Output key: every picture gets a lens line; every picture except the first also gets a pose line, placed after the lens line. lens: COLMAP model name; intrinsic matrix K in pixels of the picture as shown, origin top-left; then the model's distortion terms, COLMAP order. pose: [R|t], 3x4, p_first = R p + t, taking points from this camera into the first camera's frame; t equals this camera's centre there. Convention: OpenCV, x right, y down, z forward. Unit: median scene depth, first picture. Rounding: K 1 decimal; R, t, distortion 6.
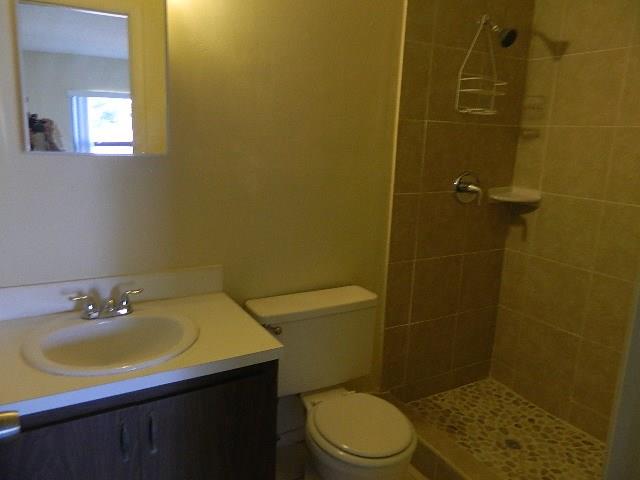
lens RADIAL K [[479.5, 0, 318.8], [0, 479.5, 240.1], [0, 0, 1]] dist [0.011183, -0.002477]
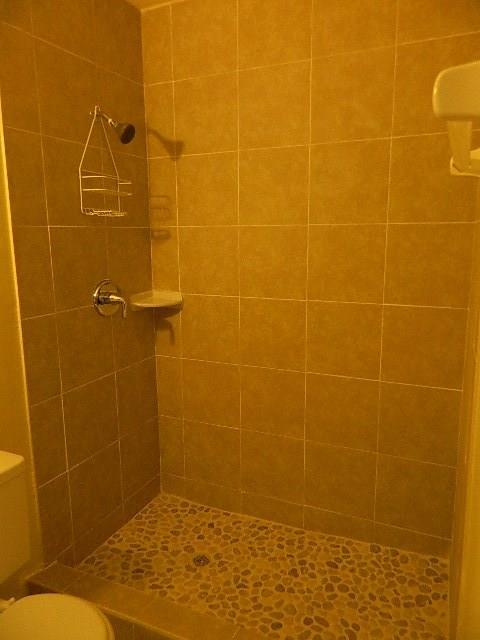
lens RADIAL K [[479.5, 0, 242.3], [0, 479.5, 320.0], [0, 0, 1]] dist [0.011183, -0.002477]
pose [[0.811702, -0.147370, 0.565174, 0.004060], [0.163871, 0.986241, 0.021812, -0.049168], [-0.560612, 0.074911, 0.824684, 0.135423]]
